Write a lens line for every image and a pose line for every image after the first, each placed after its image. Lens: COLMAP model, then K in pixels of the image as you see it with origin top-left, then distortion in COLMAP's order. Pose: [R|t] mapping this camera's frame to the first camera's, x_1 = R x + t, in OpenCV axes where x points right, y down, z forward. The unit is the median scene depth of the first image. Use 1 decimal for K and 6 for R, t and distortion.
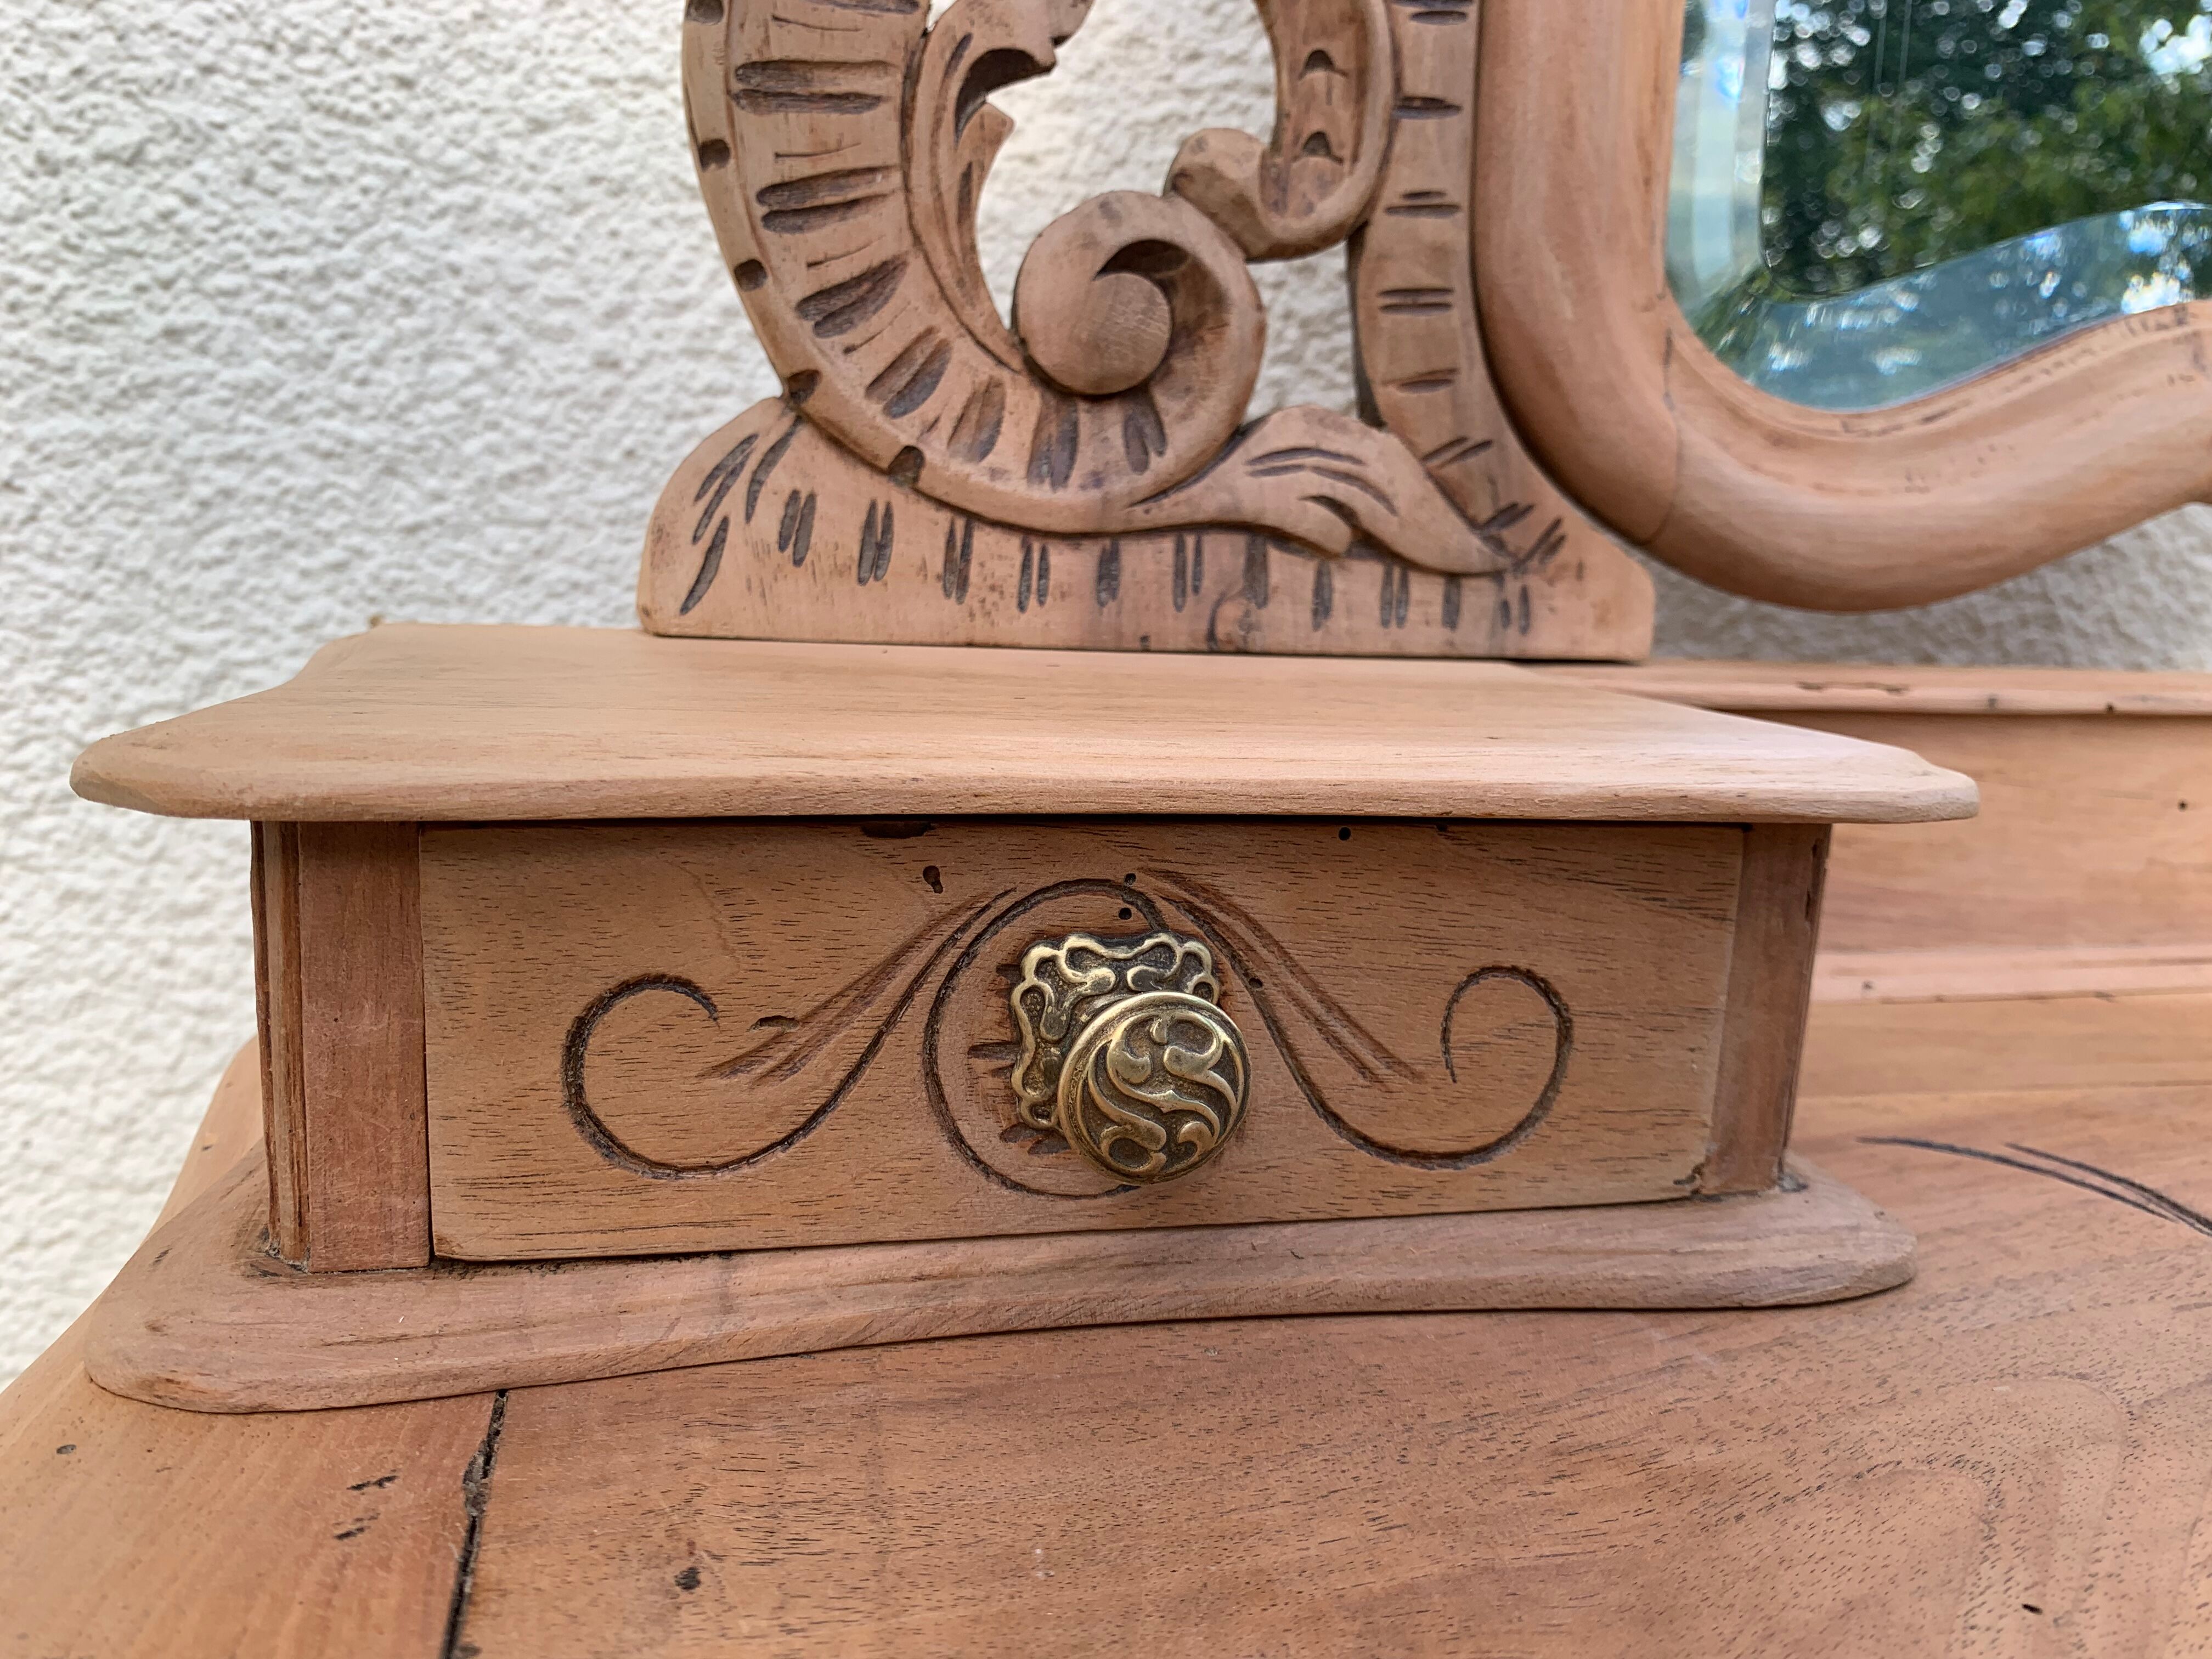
lens RADIAL K [[1738.1, 0, 1105.4], [0, 1738.1, 803.1], [0, 0, 1]] dist [0.030931, -0.037664]
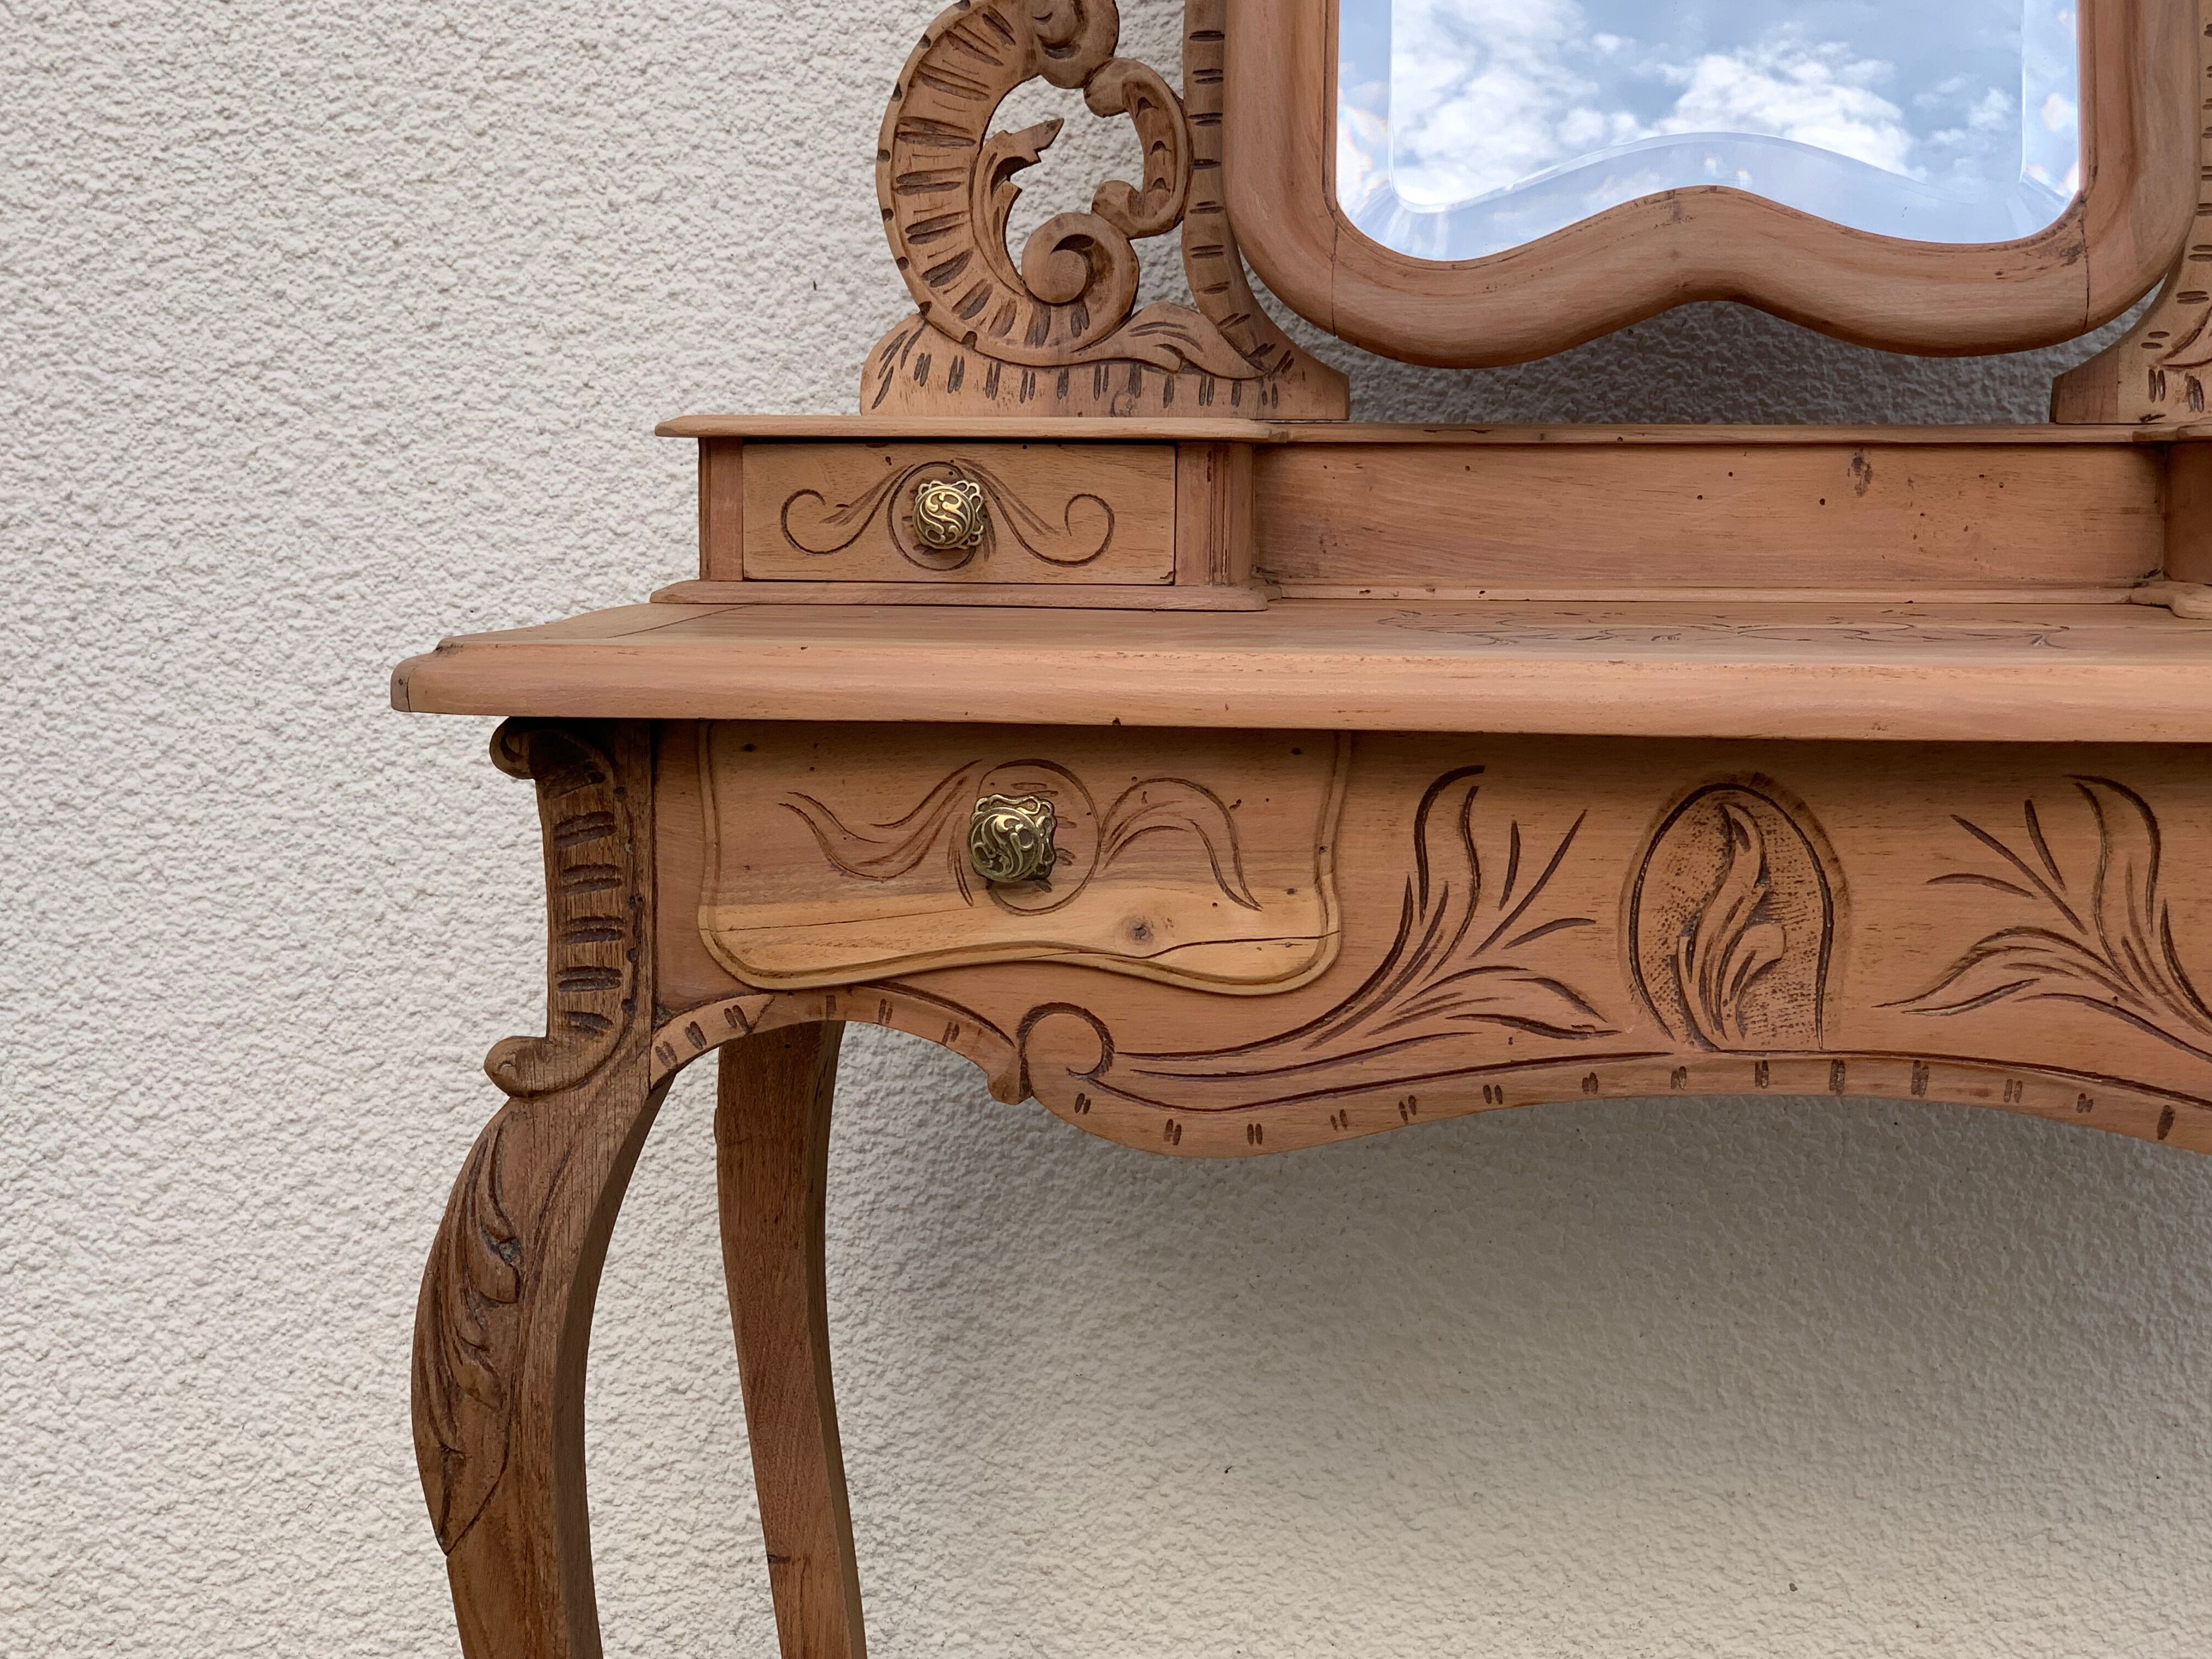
lens RADIAL K [[3620.6, 0, 1102.4], [0, 3620.6, 786.5], [0, 0, 1]] dist [-0.129935, 1.959177]
pose [[0.938487, -0.009984, -0.345171, 1.591796], [-0.021285, 0.996009, -0.086681, 0.751575], [0.344659, 0.088696, 0.934528, -3.128010]]
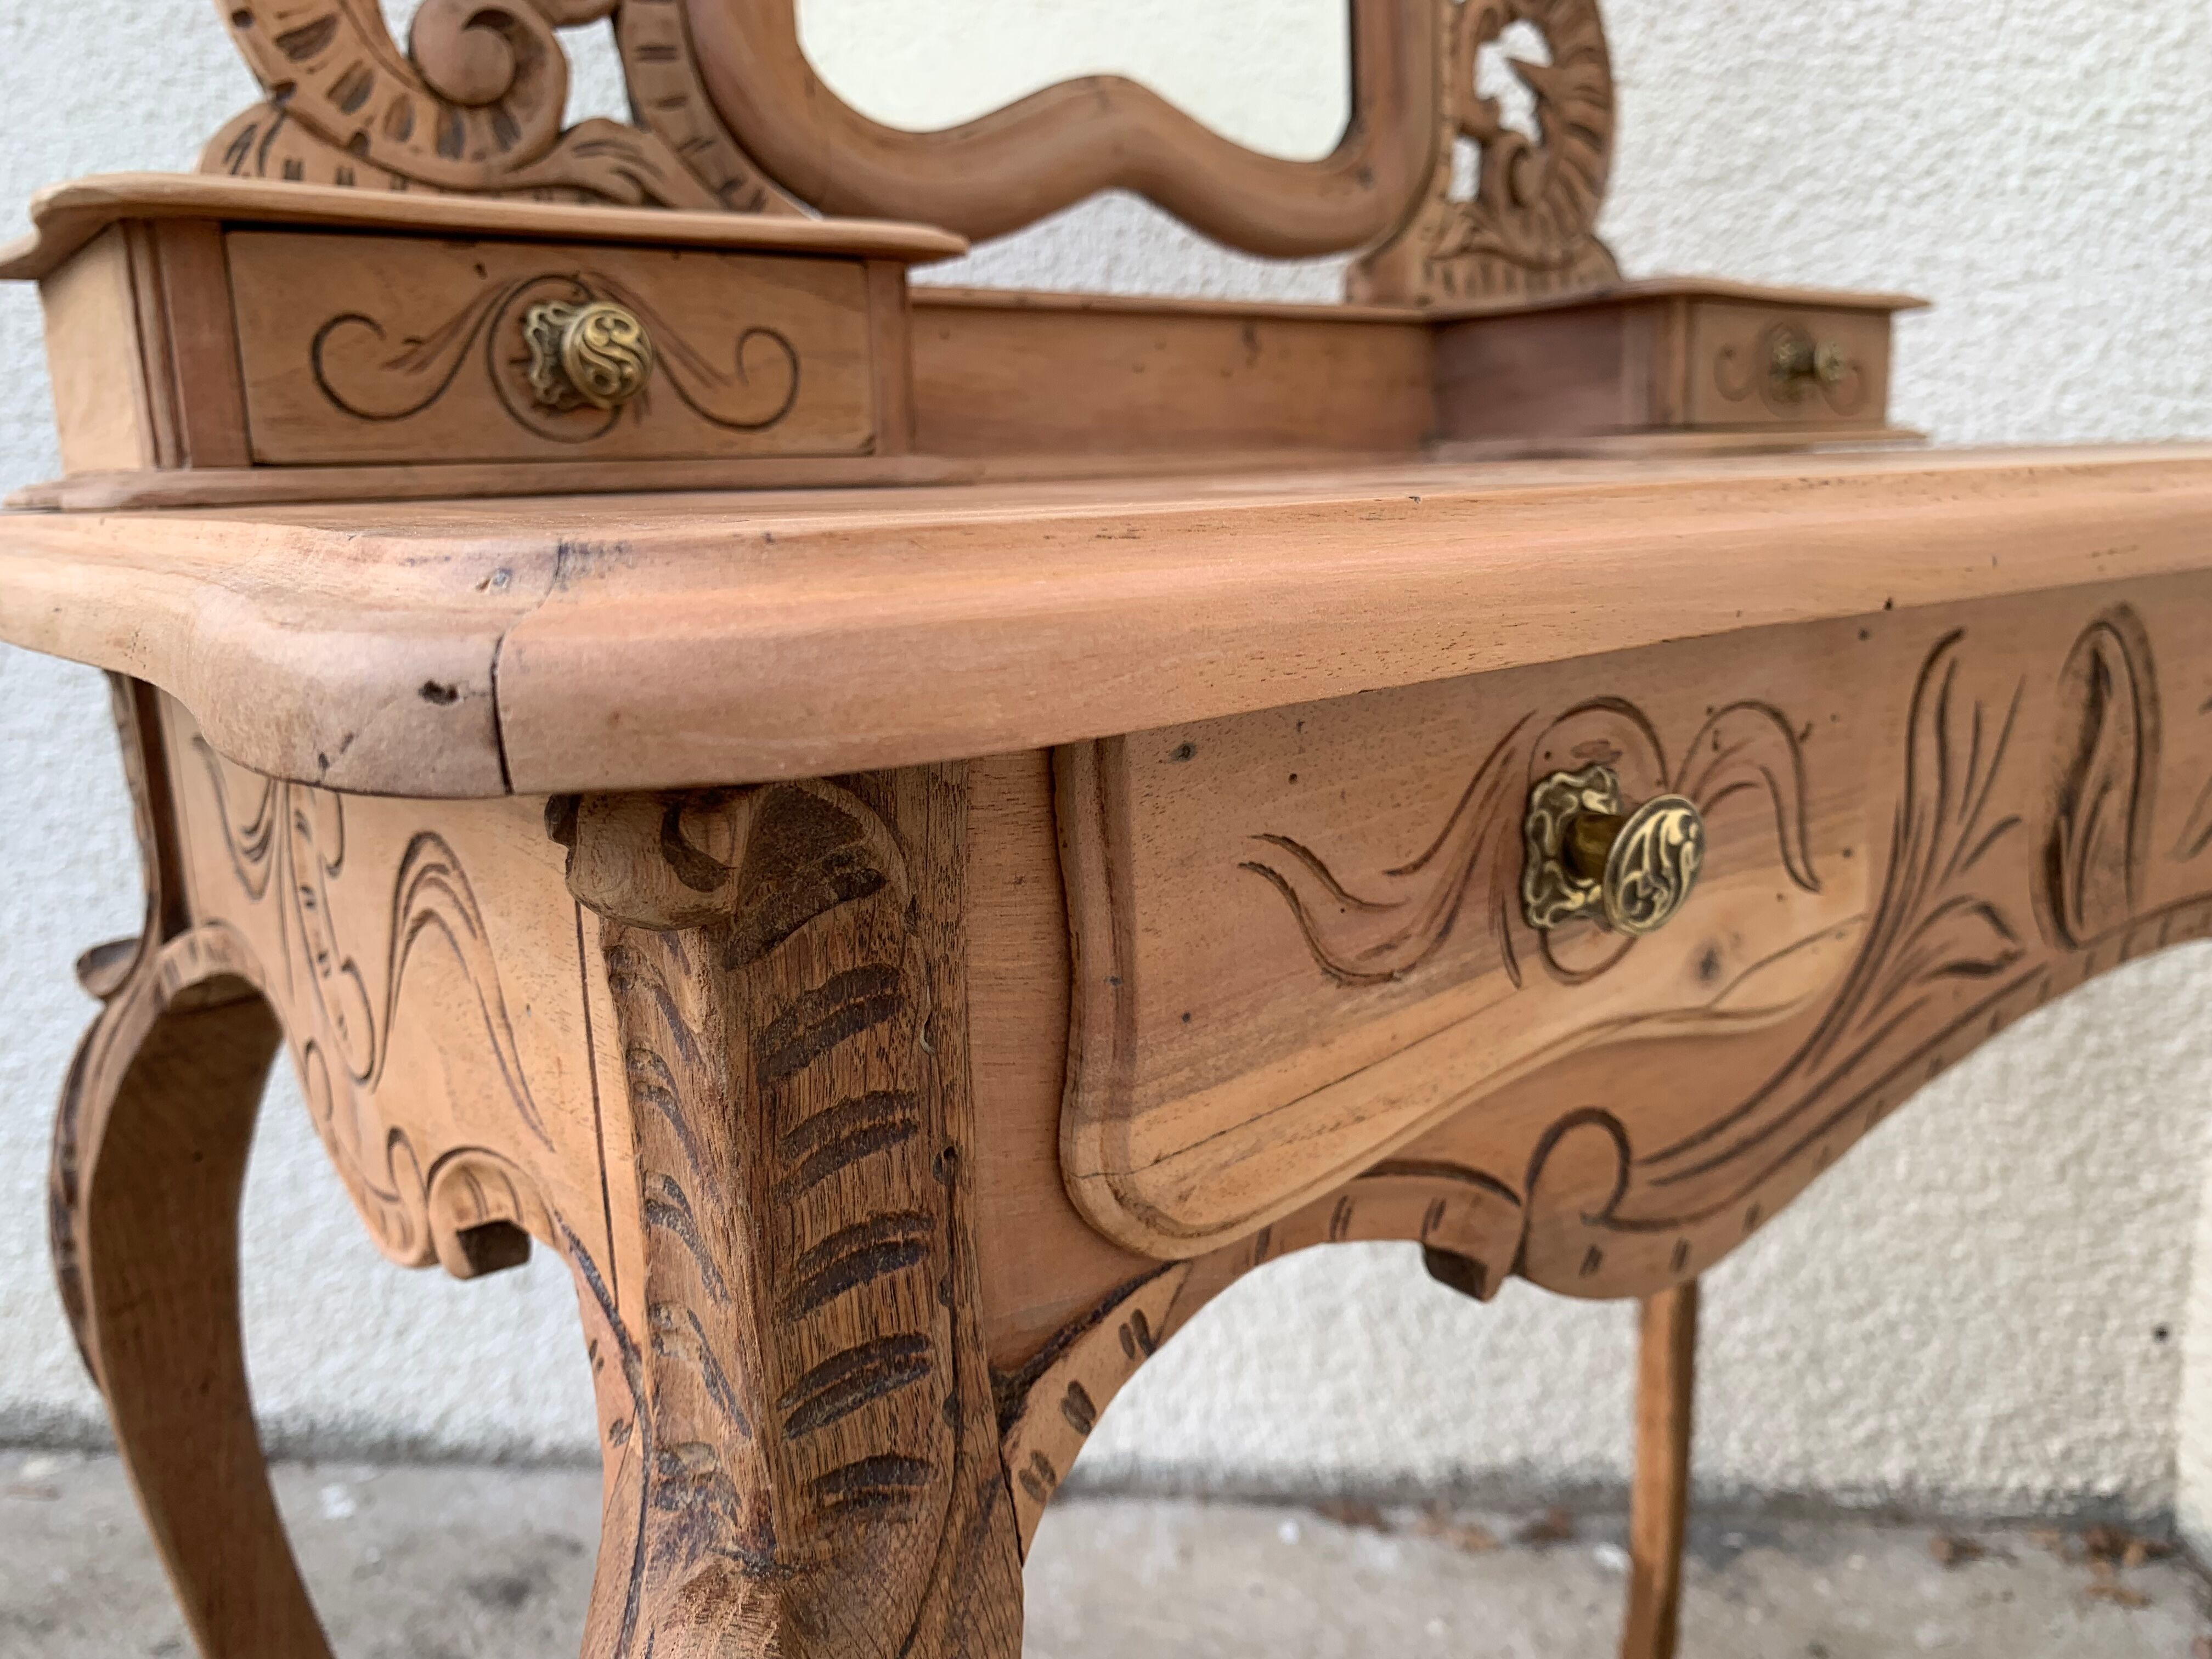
lens RADIAL K [[1692.3, 0, 1051.8], [0, 1692.3, 795.8], [0, 0, 1]] dist [0.013901, -0.015712]
pose [[0.913747, -0.148407, 0.378208, -0.206471], [0.138872, 0.988916, 0.052532, 0.400915], [-0.381812, 0.004521, 0.924229, -0.682008]]
